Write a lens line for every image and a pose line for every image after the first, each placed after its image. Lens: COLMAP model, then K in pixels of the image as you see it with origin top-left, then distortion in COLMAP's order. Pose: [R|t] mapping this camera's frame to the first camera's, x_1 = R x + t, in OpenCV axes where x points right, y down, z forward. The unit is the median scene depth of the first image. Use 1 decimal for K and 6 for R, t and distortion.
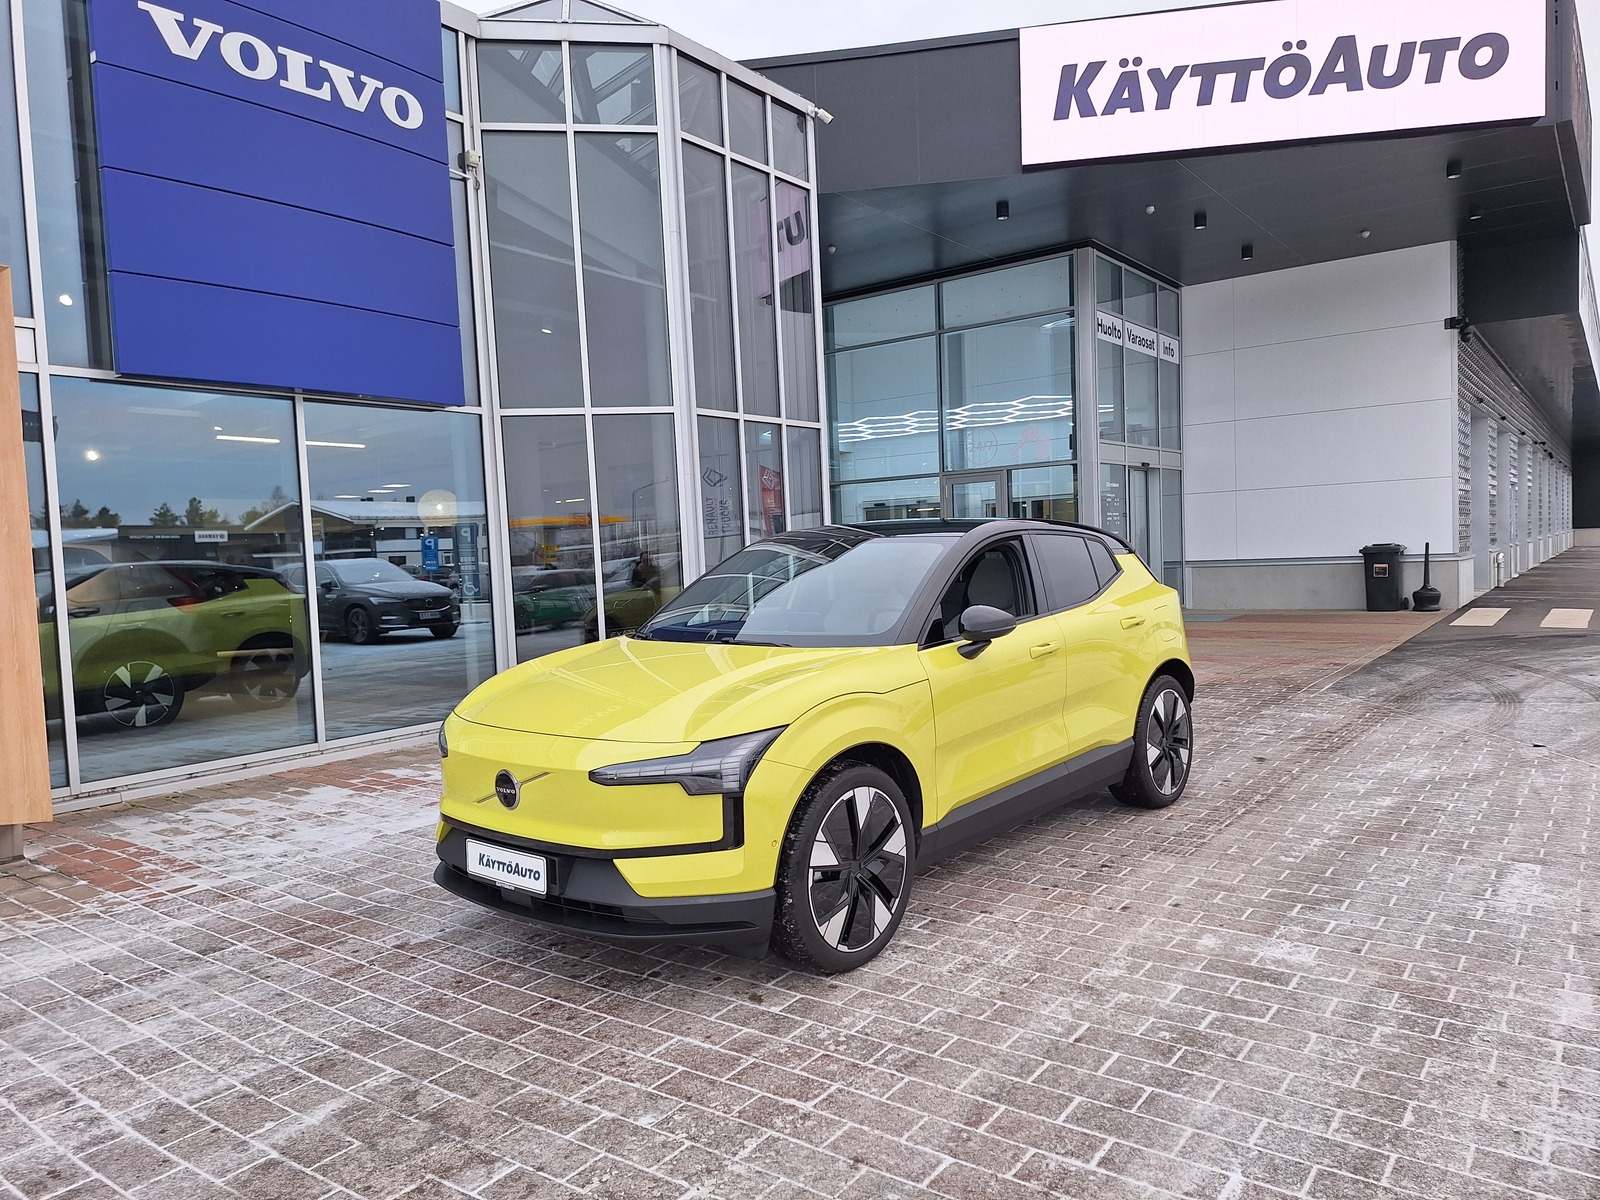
lens RADIAL K [[1095.8, 0, 833.3], [0, 1095.8, 604.7], [0, 0, 1]] dist [0.025286, -0.021527]
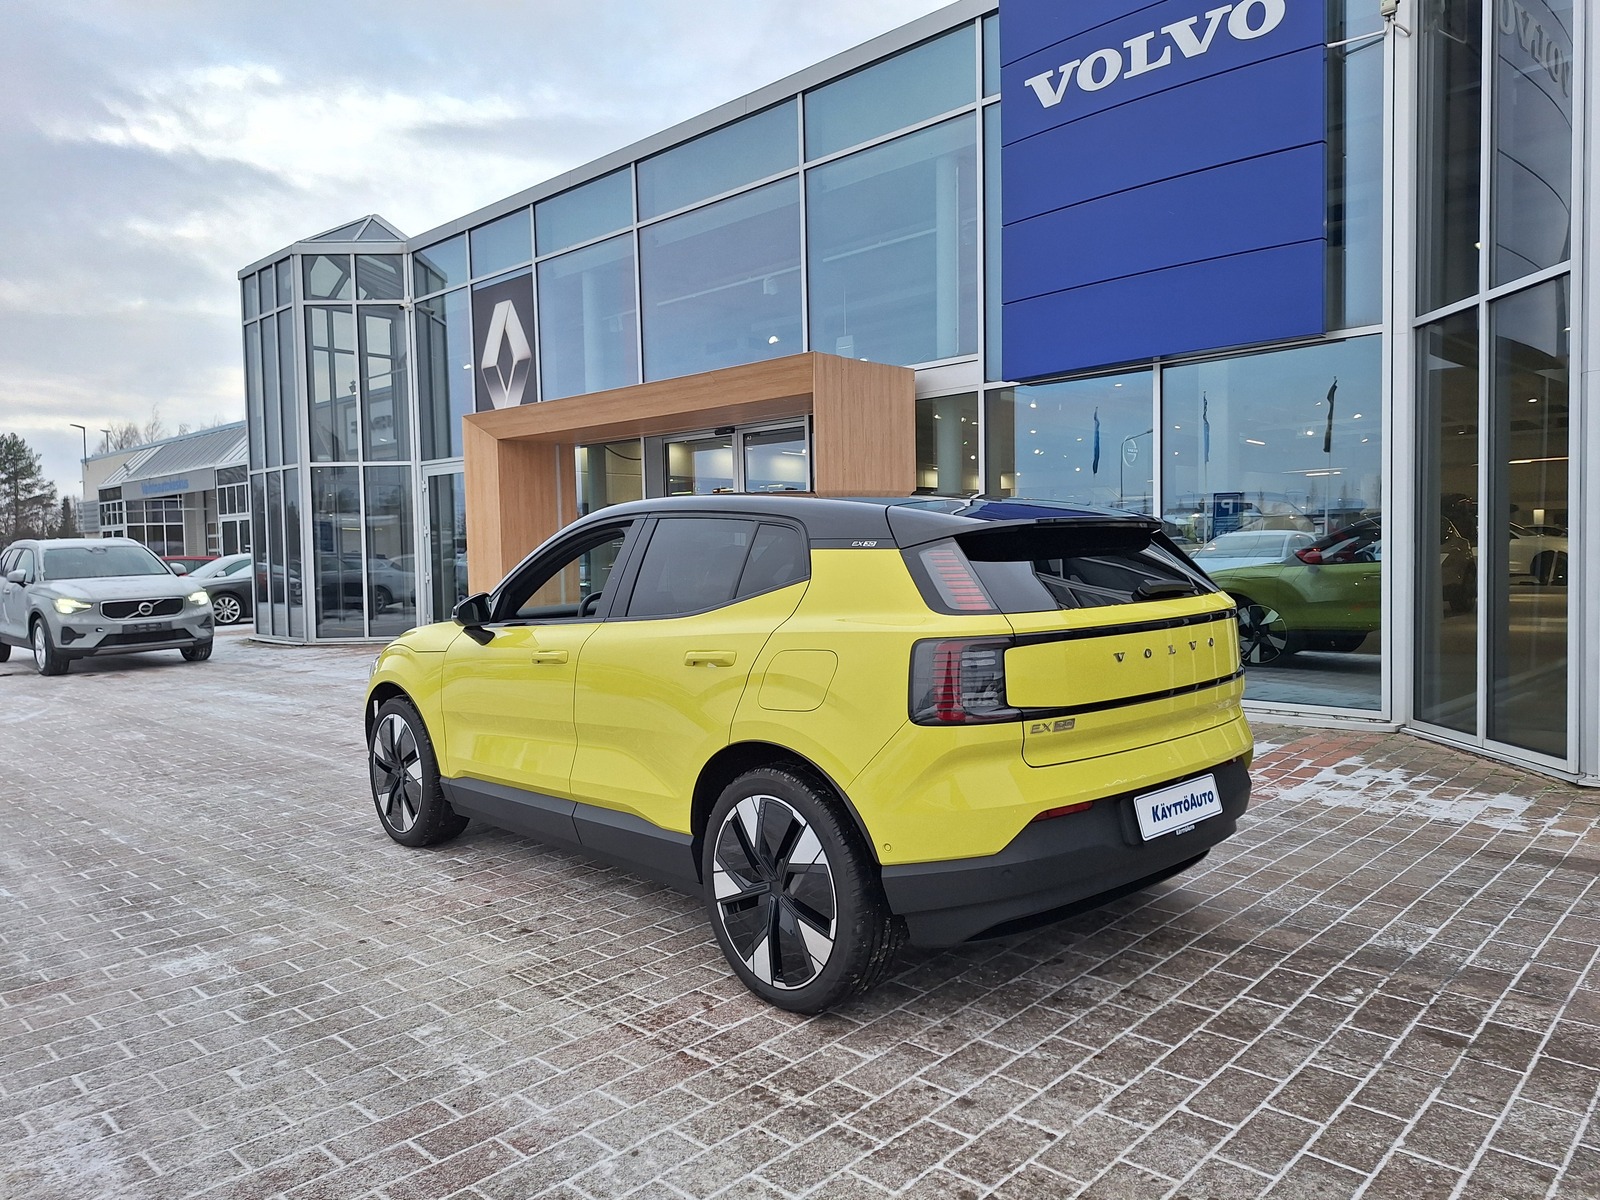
lens RADIAL K [[1095.8, 0, 792.3], [0, 1095.8, 596.9], [0, 0, 1]] dist [0.025286, -0.021527]
pose [[-0.135963, 0.087665, -0.986828, 1.013804], [-0.017964, 0.995695, 0.090928, -0.090931], [0.990551, 0.030090, -0.133803, 1.302124]]
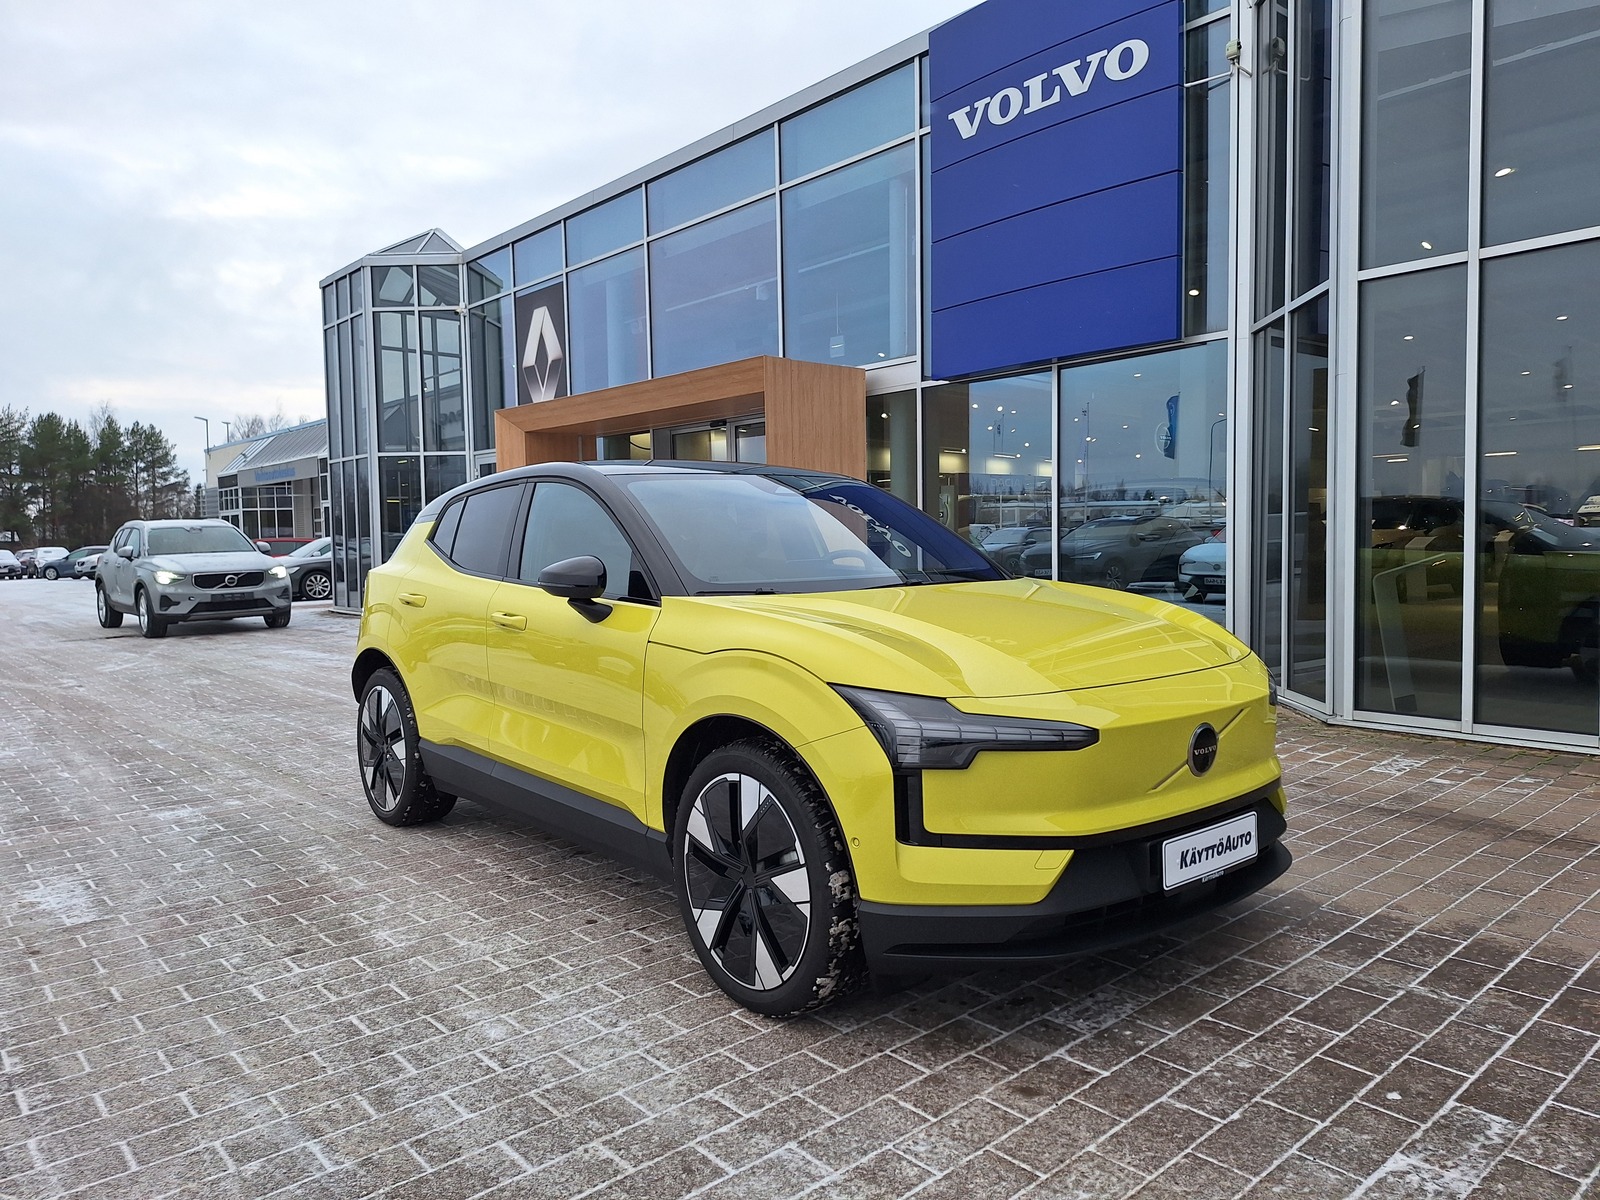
lens RADIAL K [[1095.8, 0, 808.2], [0, 1095.8, 596.1], [0, 0, 1]] dist [0.025286, -0.021527]
pose [[-0.216167, 0.097239, -0.971502, 1.236548], [-0.016891, 0.994507, 0.103300, -0.092751], [0.976210, 0.038740, -0.213337, 1.627911]]
